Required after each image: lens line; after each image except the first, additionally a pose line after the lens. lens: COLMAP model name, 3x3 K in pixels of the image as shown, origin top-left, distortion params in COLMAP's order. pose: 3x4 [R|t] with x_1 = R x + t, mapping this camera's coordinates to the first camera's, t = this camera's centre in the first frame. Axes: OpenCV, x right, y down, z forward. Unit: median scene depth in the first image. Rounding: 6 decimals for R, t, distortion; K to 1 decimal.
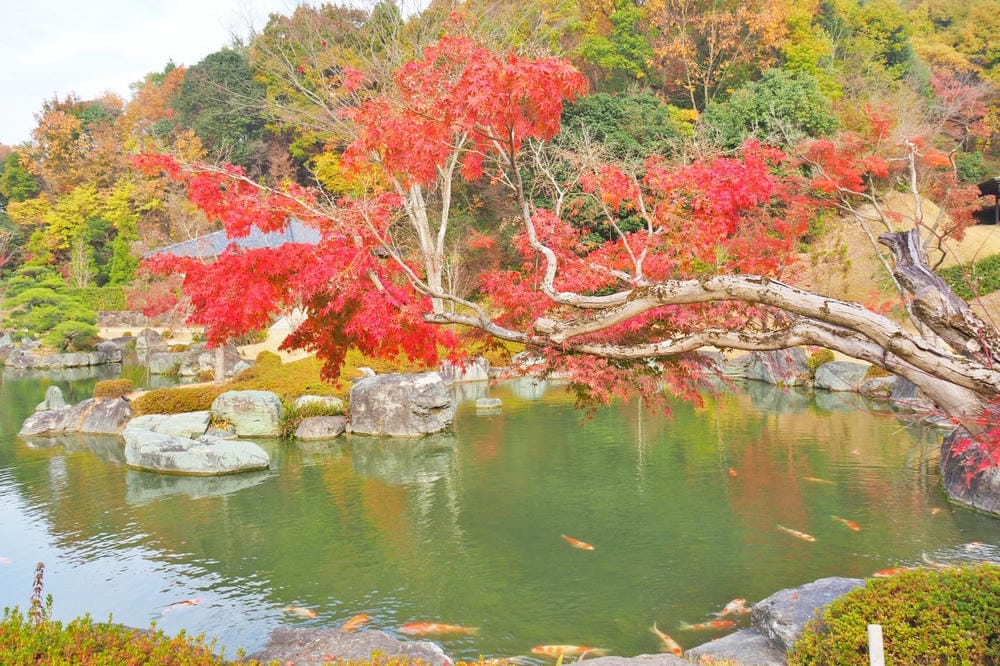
lens RADIAL K [[858.9, 0, 493.7], [0, 858.9, 333.5], [0, 0, 1]] dist [-0.031572, -0.003463]
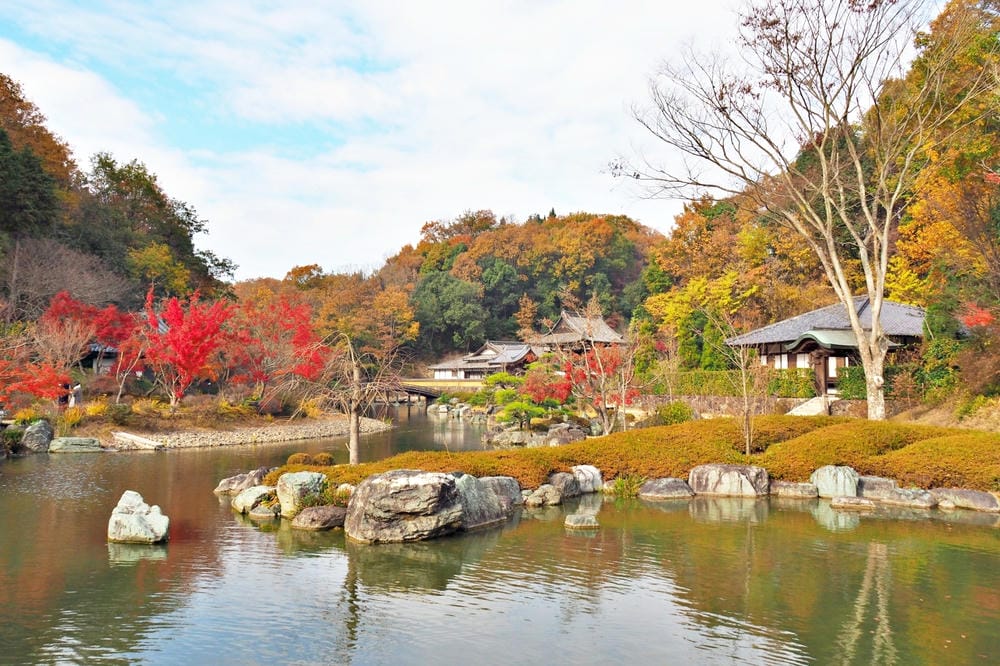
lens RADIAL K [[855.2, 0, 489.5], [0, 855.2, 326.8], [0, 0, 1]] dist [-0.012120, -0.010780]
pose [[0.675911, -0.028007, -0.736451, 0.130244], [-0.052288, 0.994937, -0.085827, -0.006437], [0.735126, 0.096519, 0.671025, 0.095818]]
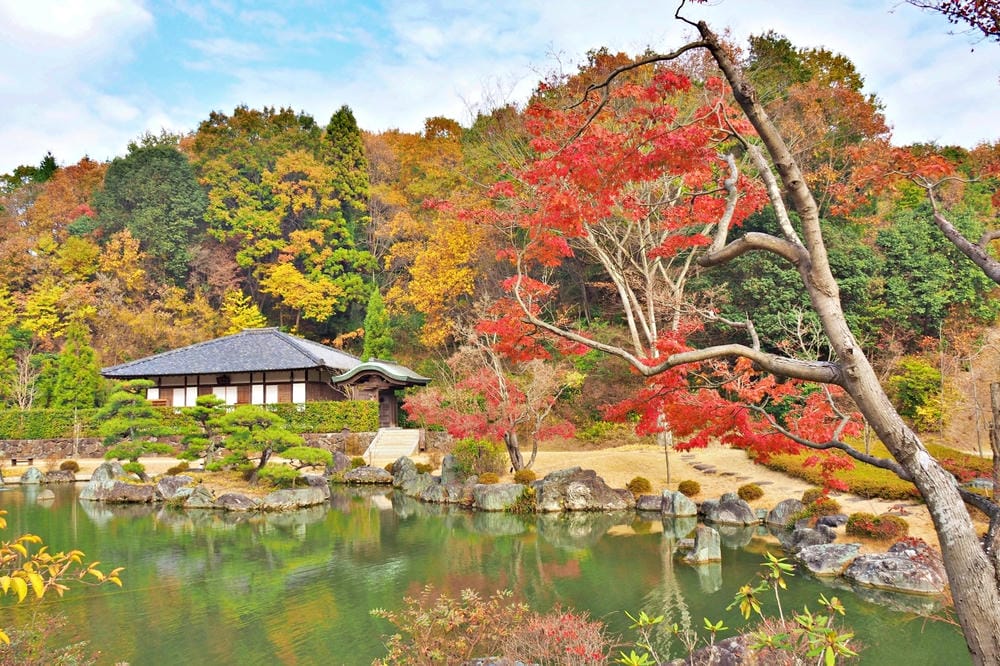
lens RADIAL K [[858.9, 0, 493.7], [0, 858.9, 333.5], [0, 0, 1]] dist [-0.031572, -0.003463]
pose [[0.961398, 0.023518, 0.274153, -0.239076], [0.017877, 0.988897, -0.147524, 0.000996], [-0.274579, 0.146730, 0.950303, 0.089891]]
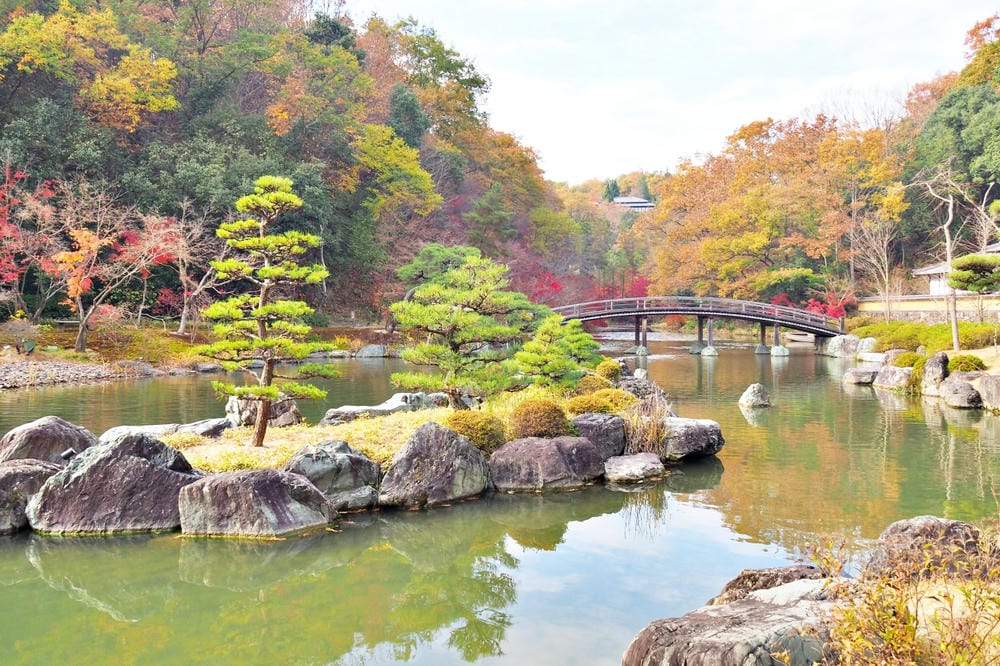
lens RADIAL K [[826.7, 0, 500.0], [0, 826.7, 333.0], [0, 0, 1]] dist [-0.026565, -0.002248]
pose [[0.034067, 0.048971, -0.998219, -0.517299], [-0.052384, 0.997513, 0.047148, -0.025821], [0.998046, 0.050684, 0.036547, 0.836243]]
